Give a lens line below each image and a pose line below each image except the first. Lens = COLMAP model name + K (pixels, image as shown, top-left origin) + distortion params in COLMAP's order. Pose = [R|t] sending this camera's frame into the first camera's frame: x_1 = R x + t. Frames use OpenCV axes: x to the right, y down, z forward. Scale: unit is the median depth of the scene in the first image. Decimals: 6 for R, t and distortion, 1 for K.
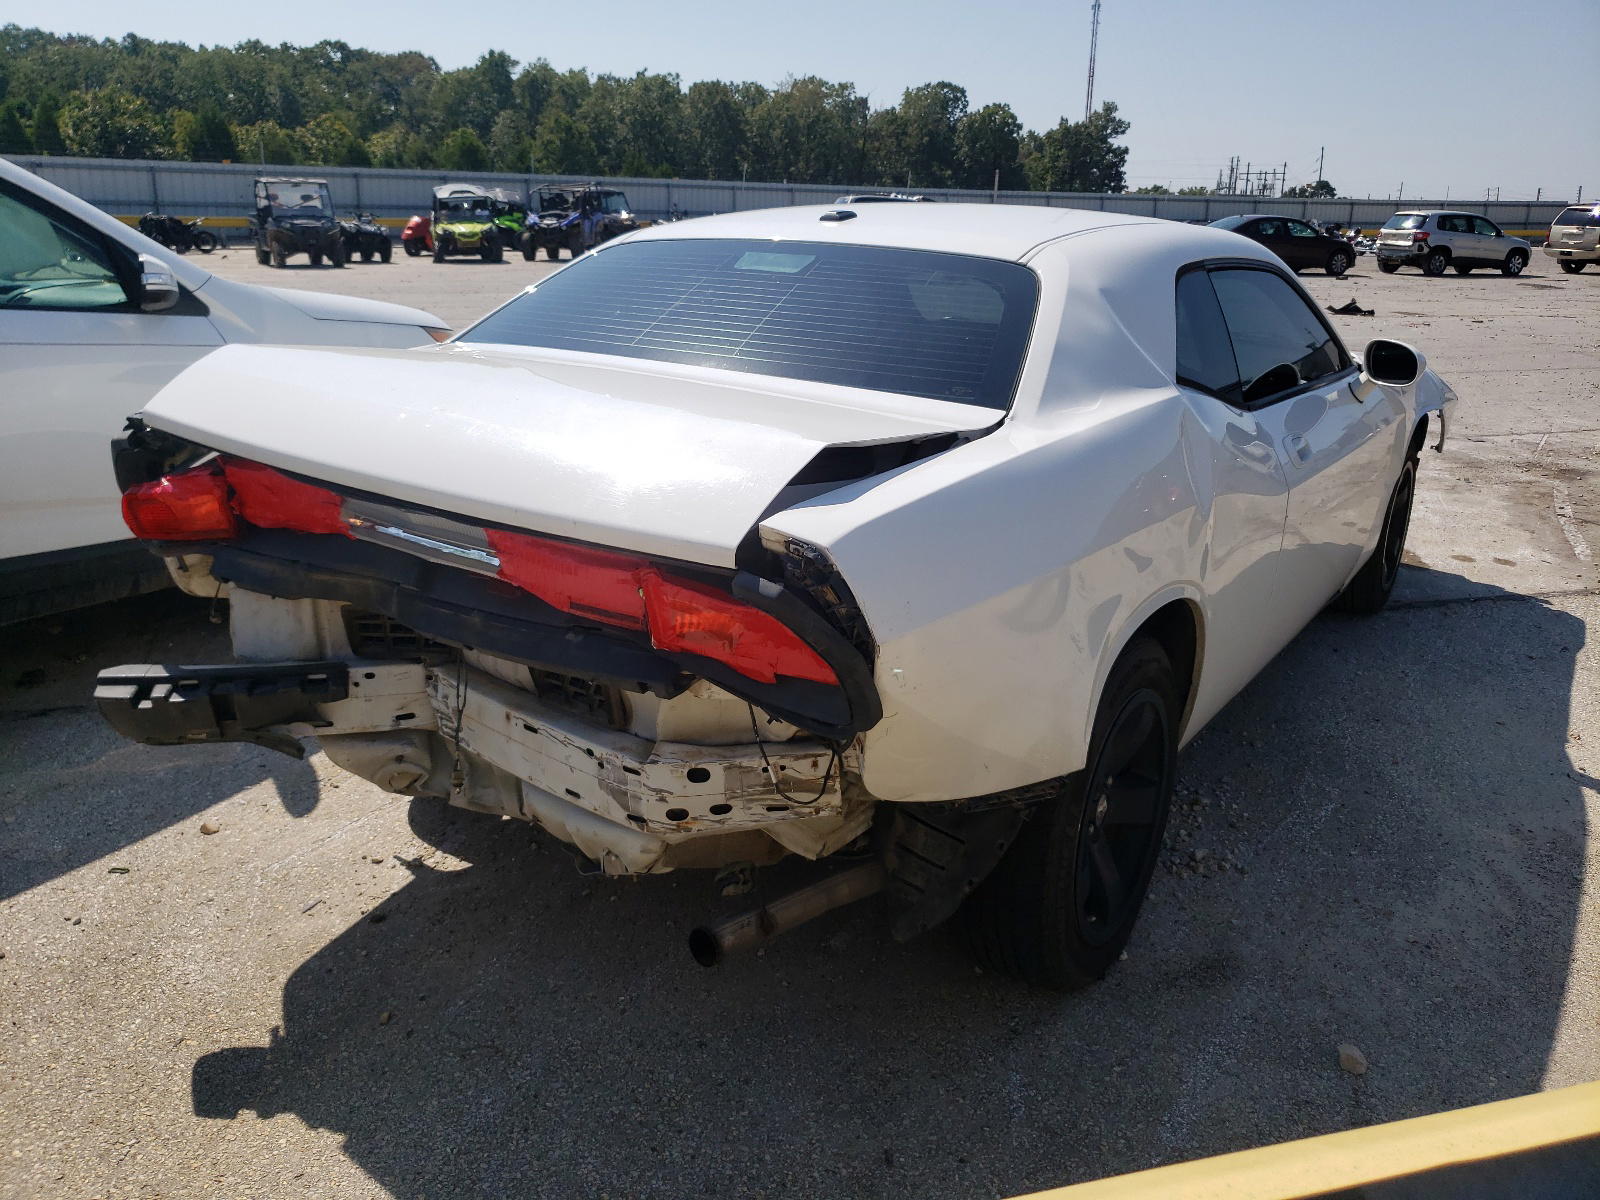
lens RADIAL K [[1290.1, 0, 811.2], [0, 1290.1, 552.3], [0, 0, 1]] dist [0.042286, -0.034688]
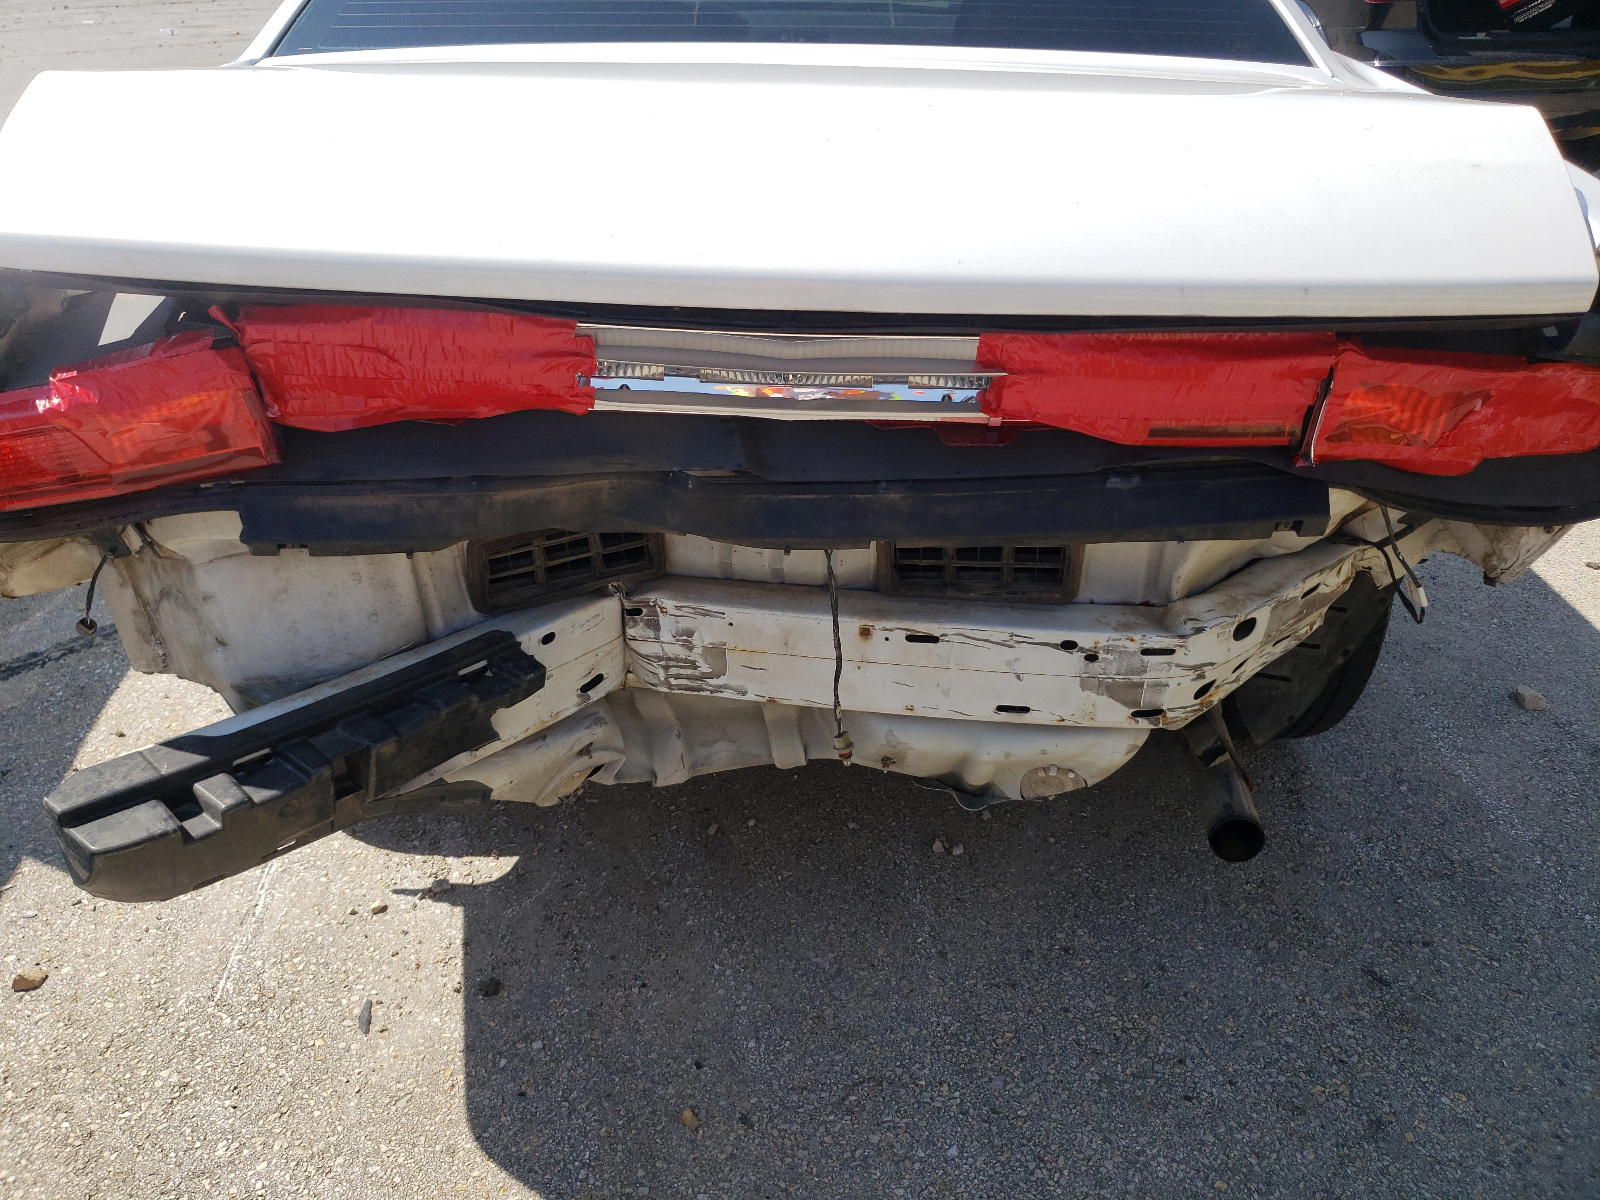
lens RADIAL K [[1290.1, 0, 811.2], [0, 1290.1, 552.3], [0, 0, 1]] dist [0.042286, -0.034688]
pose [[0.818556, -0.269494, 0.507285, -0.524182], [0.155257, 0.954044, 0.256310, -0.072573], [-0.553047, -0.131045, 0.822780, 0.454227]]
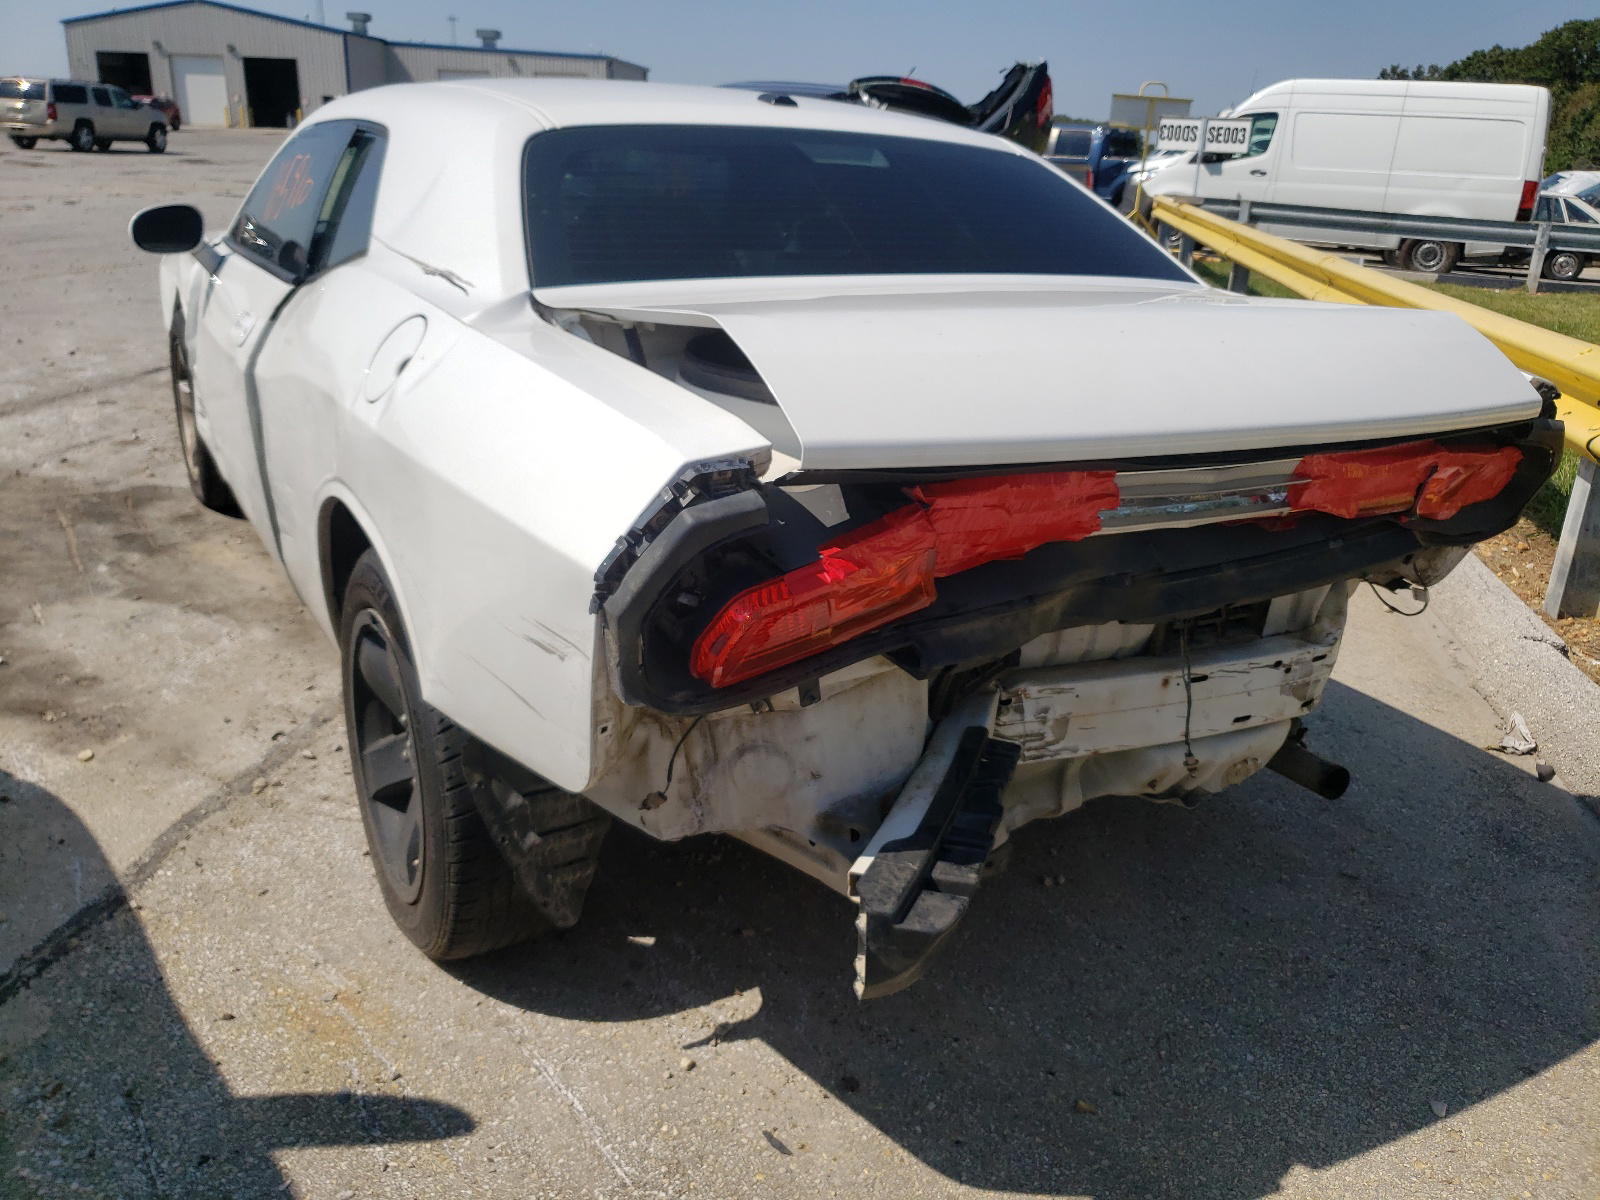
lens RADIAL K [[1290.1, 0, 811.2], [0, 1290.1, 552.3], [0, 0, 1]] dist [0.042286, -0.034688]
pose [[0.384700, -0.269641, 0.882779, -1.008764], [0.187054, 0.959311, 0.211502, -0.178659], [-0.903890, 0.083763, 0.419485, 0.773862]]
